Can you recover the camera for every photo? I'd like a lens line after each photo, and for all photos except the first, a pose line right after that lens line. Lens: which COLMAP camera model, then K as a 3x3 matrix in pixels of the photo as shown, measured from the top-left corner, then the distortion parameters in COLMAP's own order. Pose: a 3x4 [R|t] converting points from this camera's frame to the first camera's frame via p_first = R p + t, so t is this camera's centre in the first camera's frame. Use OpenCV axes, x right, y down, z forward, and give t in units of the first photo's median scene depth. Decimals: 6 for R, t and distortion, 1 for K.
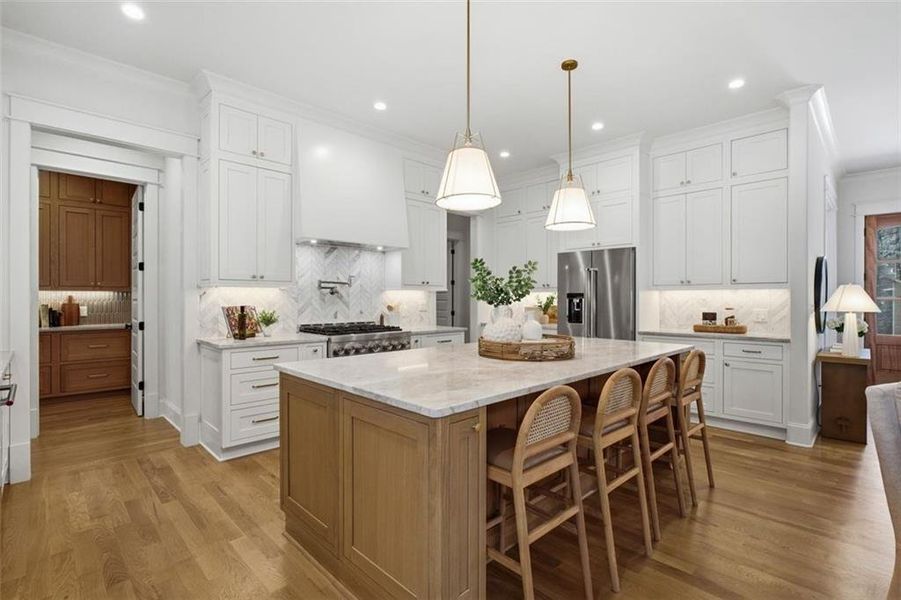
lens RADIAL K [[412.4, 0, 449.6], [0, 412.4, 302.8], [0, 0, 1]] dist [-0.011346, 0.000174]
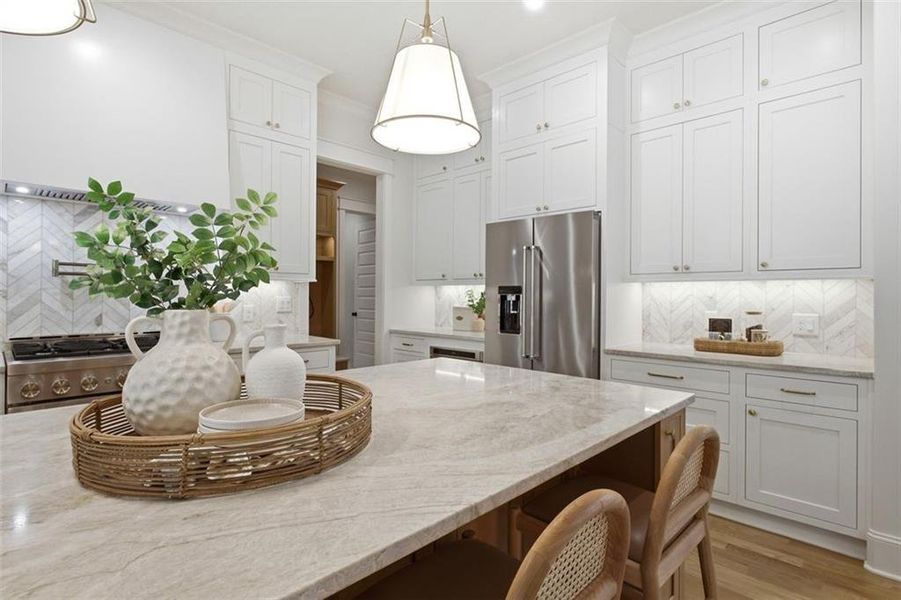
lens RADIAL K [[419.0, 0, 461.4], [0, 419.0, 298.2], [0, 0, 1]] dist [-0.004282, -0.000677]
pose [[0.999721, 0.005825, 0.022889, 0.238798], [-0.005757, 0.999979, -0.003017, -0.002774], [-0.022907, 0.002884, 0.999733, 0.395147]]
